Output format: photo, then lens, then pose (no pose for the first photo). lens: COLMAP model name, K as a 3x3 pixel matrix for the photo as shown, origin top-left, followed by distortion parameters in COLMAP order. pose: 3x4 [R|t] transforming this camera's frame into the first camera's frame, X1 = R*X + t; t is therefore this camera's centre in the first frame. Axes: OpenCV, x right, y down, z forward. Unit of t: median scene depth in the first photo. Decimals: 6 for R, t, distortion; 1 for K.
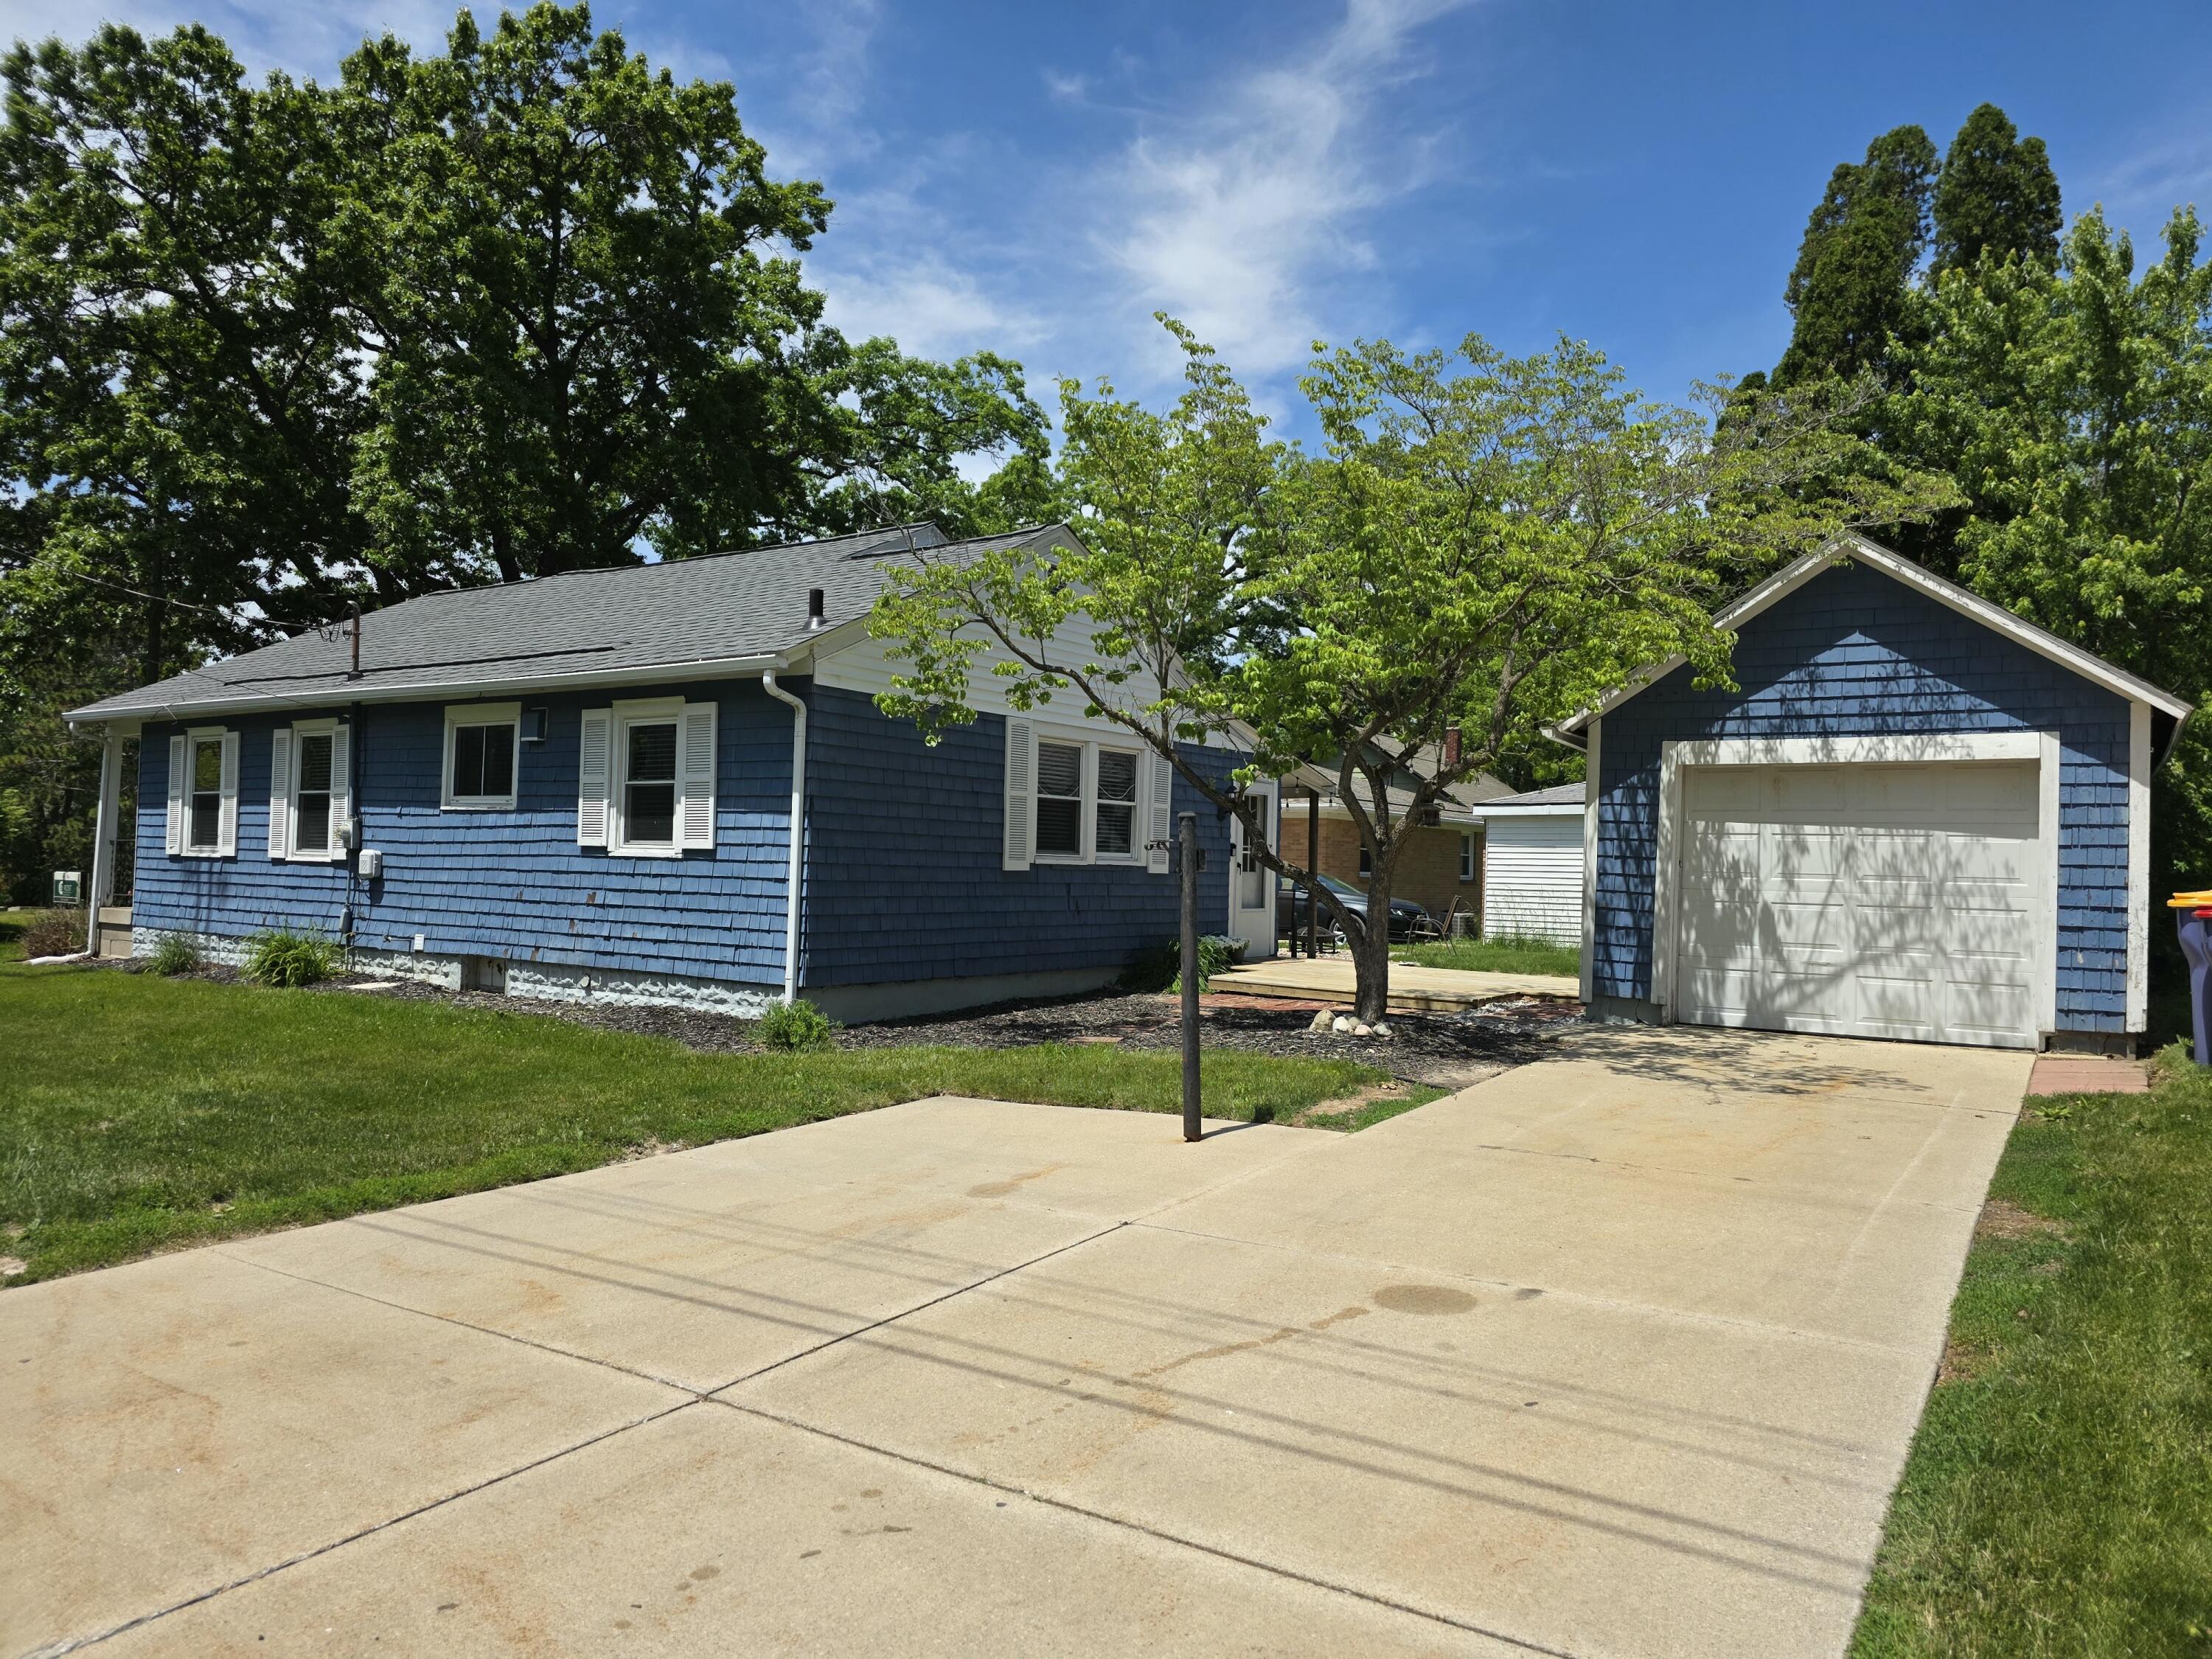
lens RADIAL K [[1520.6, 0, 1123.7], [0, 1520.6, 825.9], [0, 0, 1]] dist [0.039912, -0.032195]
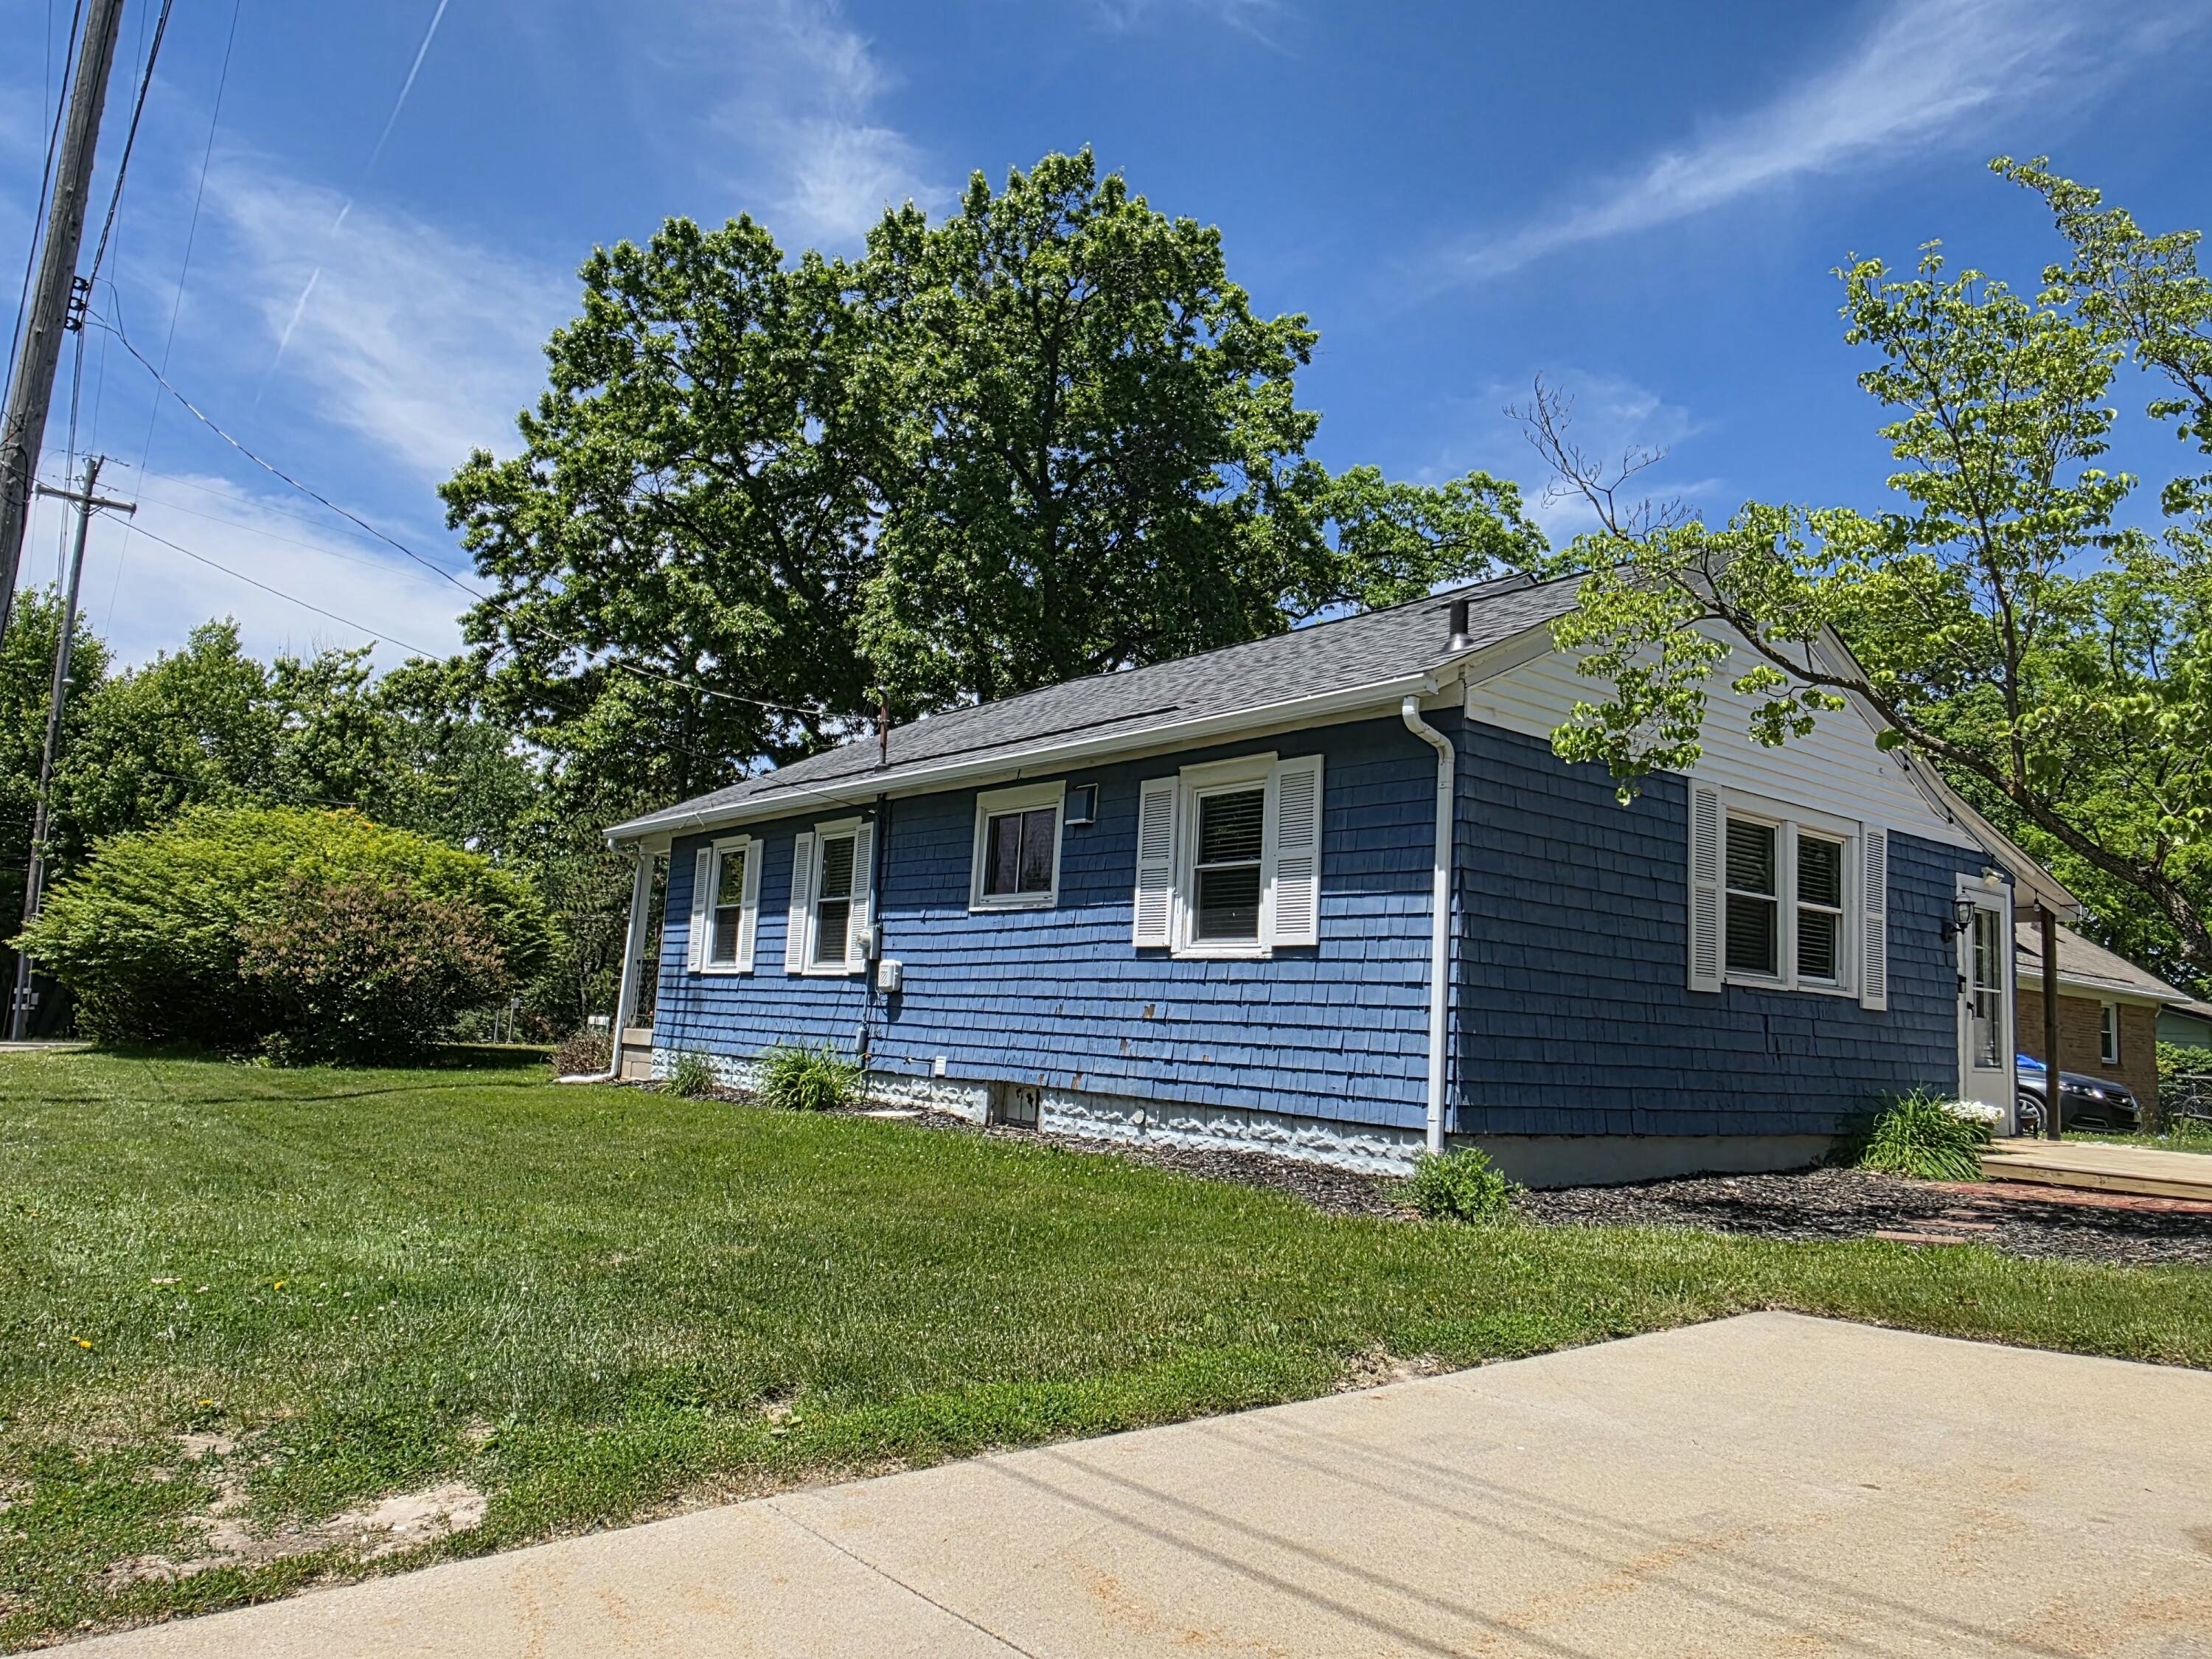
lens RADIAL K [[1520.6, 0, 1092.9], [0, 1520.6, 843.4], [0, 0, 1]] dist [0.039912, -0.032195]
pose [[0.957499, -0.008021, -0.288325, -0.131289], [-0.022464, 0.994504, -0.102265, 0.037945], [0.287560, 0.104396, 0.952056, 0.197214]]
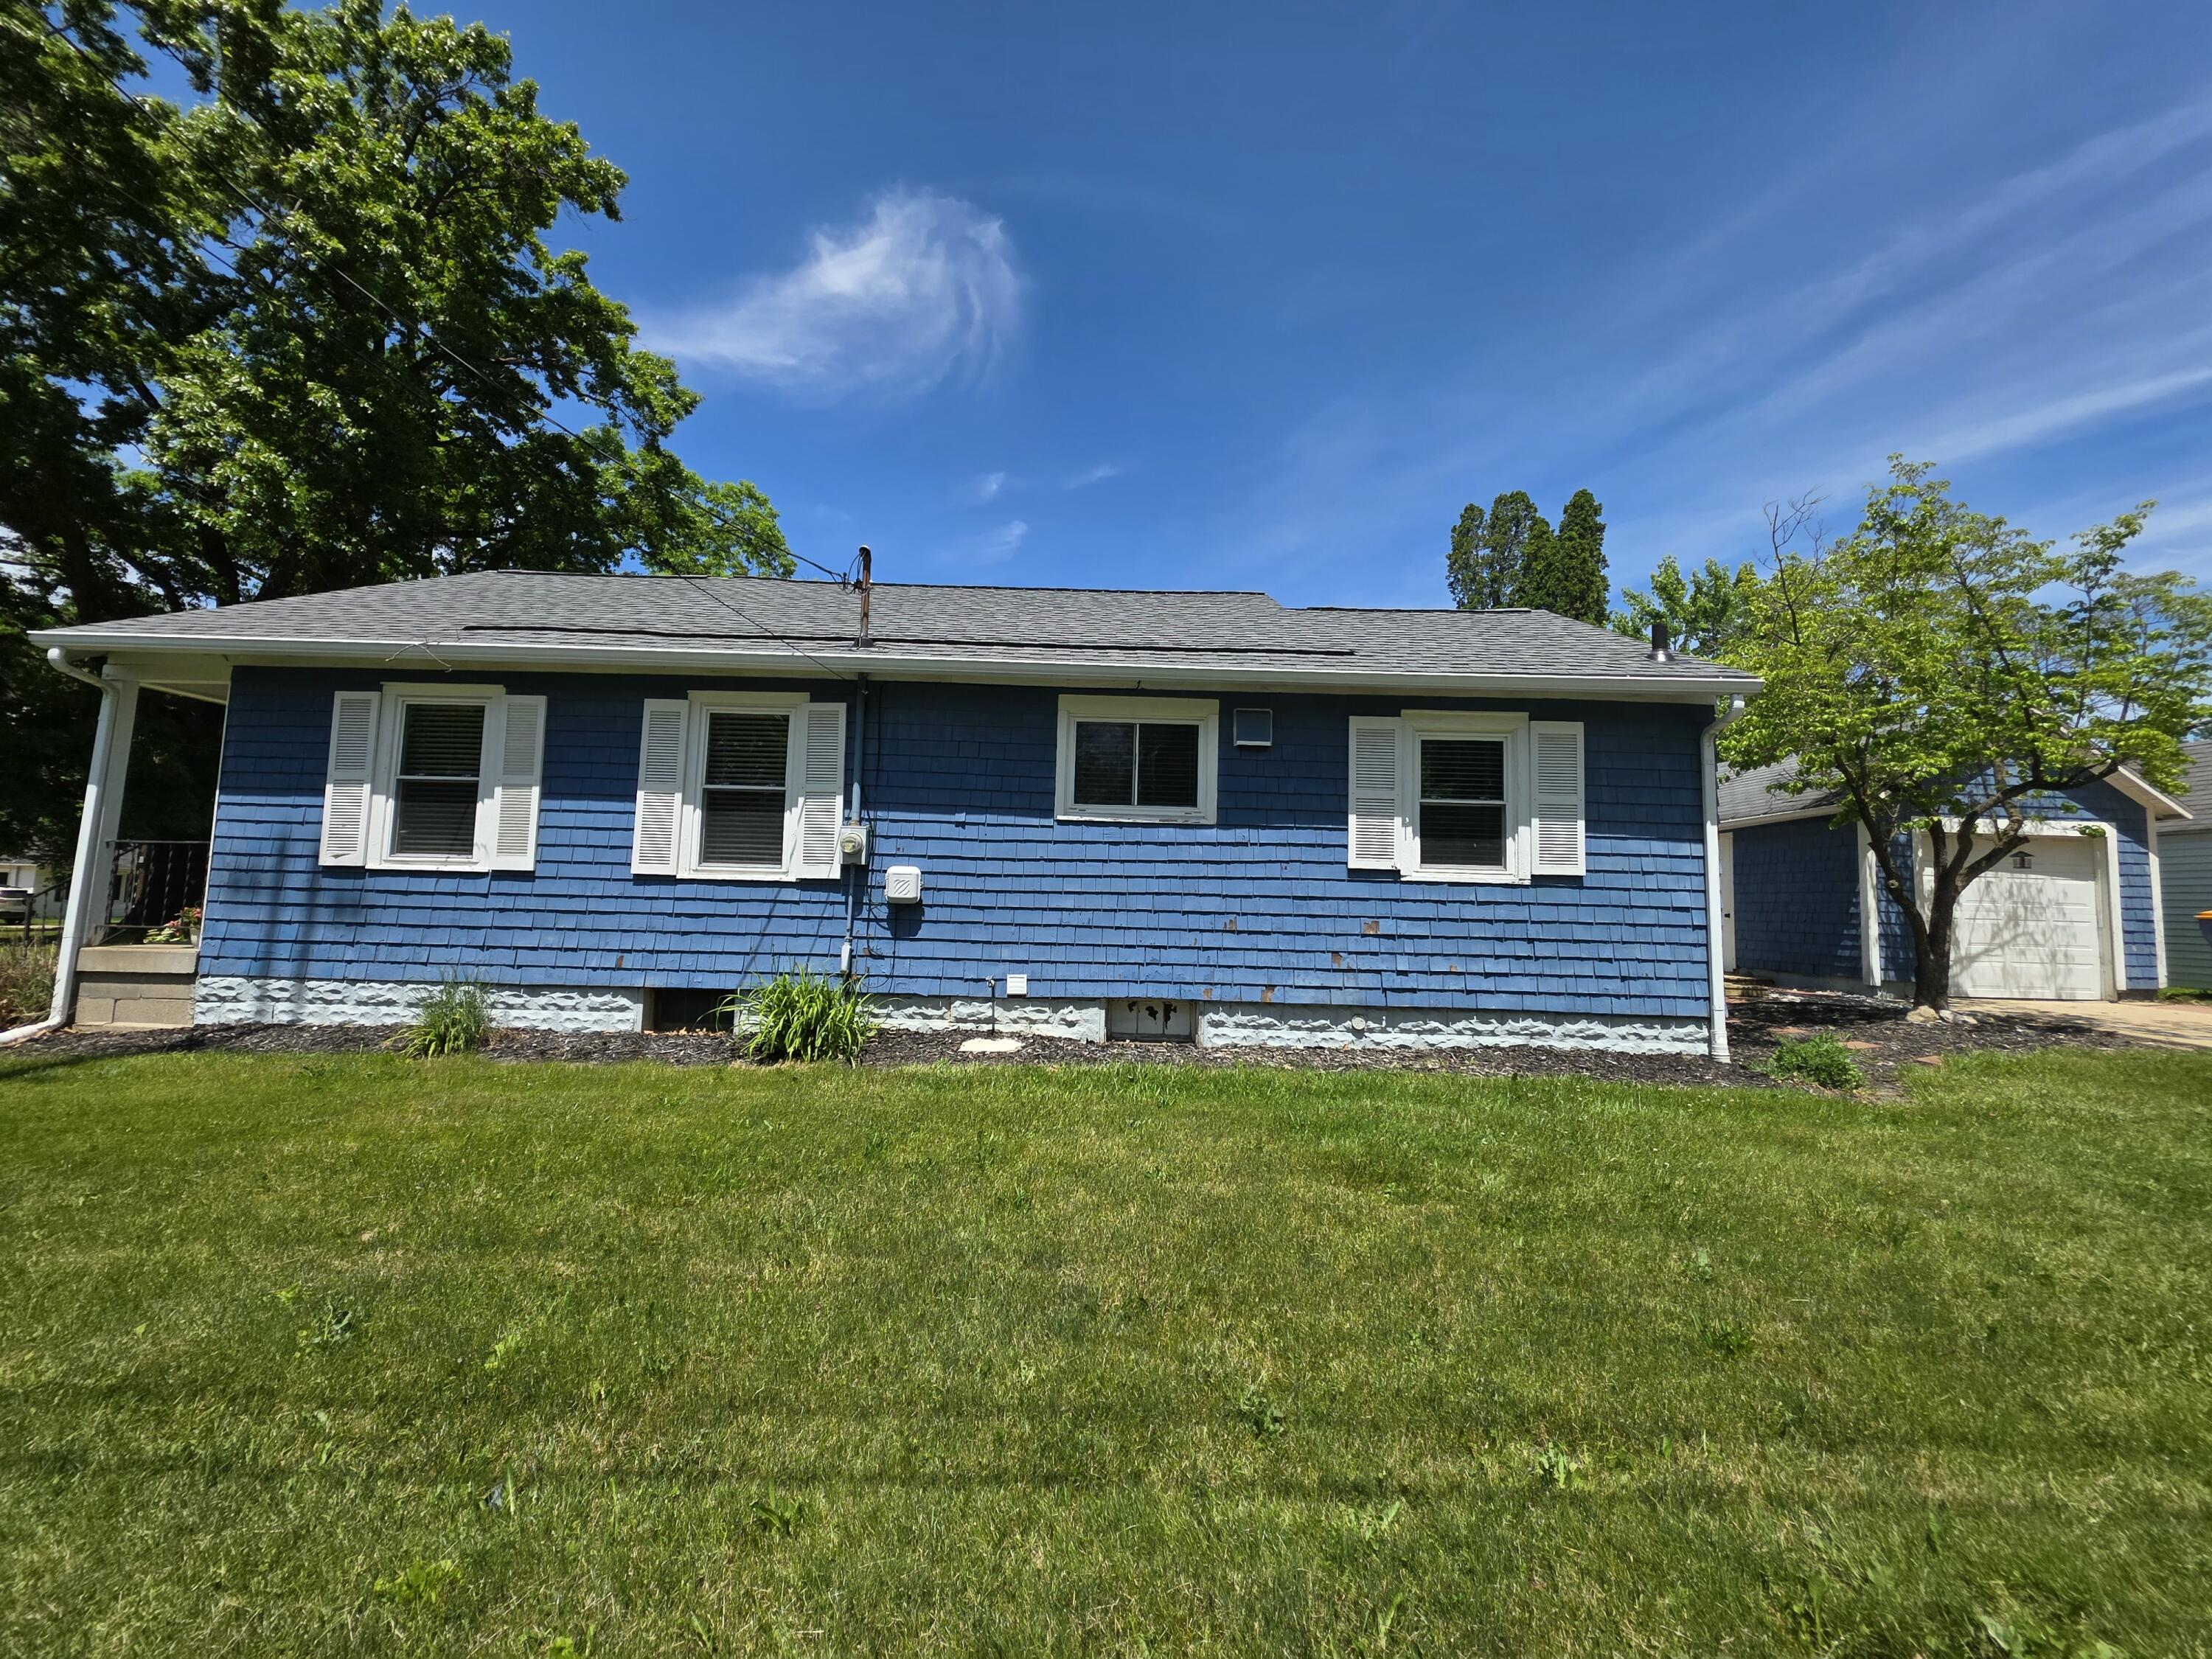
lens RADIAL K [[885.5, 0, 1053.0], [0, 885.5, 818.2], [0, 0, 1]] dist [0.001092, 0.001622]
pose [[0.816306, 0.051413, 0.575327, -0.725871], [-0.023137, 0.998142, -0.056370, 0.015380], [-0.577157, 0.032704, 0.815978, 0.621177]]
